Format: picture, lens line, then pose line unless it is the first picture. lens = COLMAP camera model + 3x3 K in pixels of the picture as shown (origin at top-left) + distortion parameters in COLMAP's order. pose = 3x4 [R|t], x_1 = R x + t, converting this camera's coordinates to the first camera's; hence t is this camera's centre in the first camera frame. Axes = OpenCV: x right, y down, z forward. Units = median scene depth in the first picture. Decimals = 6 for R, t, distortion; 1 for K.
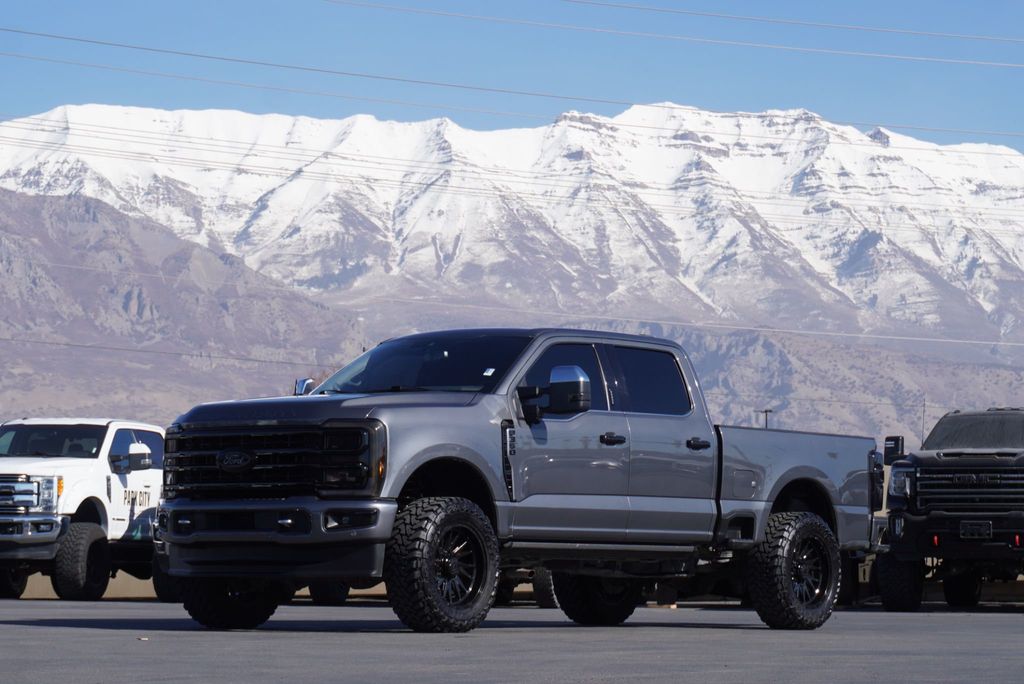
lens RADIAL K [[2914.2, 0, 514.5], [0, 2914.2, 344.2], [0, 0, 1]] dist [0.100226, 0.000000]
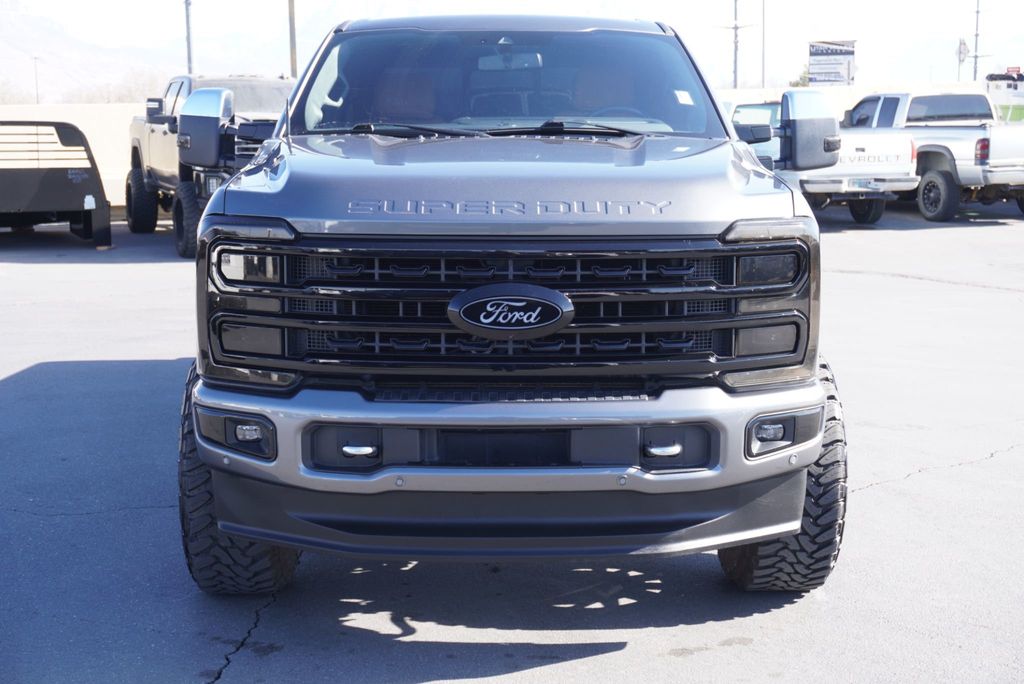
lens RADIAL K [[1491.3, 0, 507.6], [0, 1491.3, 343.3], [0, 0, 1]] dist [0.043627, 0.000000]
pose [[0.772925, -0.099857, 0.626590, -0.231794], [-0.042937, 0.977043, 0.208672, -0.003369], [-0.633043, -0.188192, 0.750893, 0.798748]]
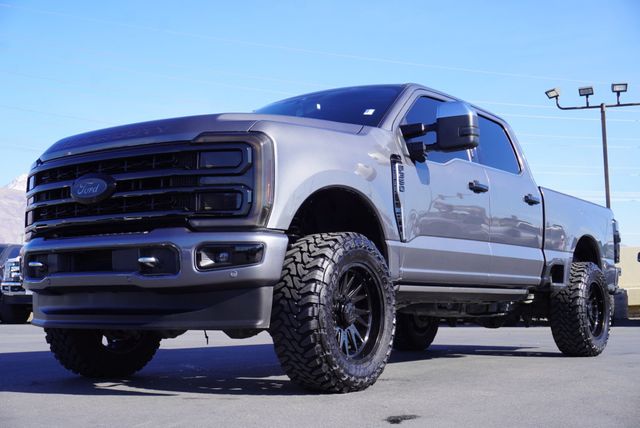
lens RADIAL K [[862.5, 0, 318.9], [0, 862.5, 212.6], [0, 0, 1]] dist [-0.006932, 0.000000]
pose [[0.998368, -0.004999, 0.056893, -0.042859], [0.006562, 0.999605, -0.027323, 0.051872], [-0.056734, 0.027652, 0.998006, 0.723106]]
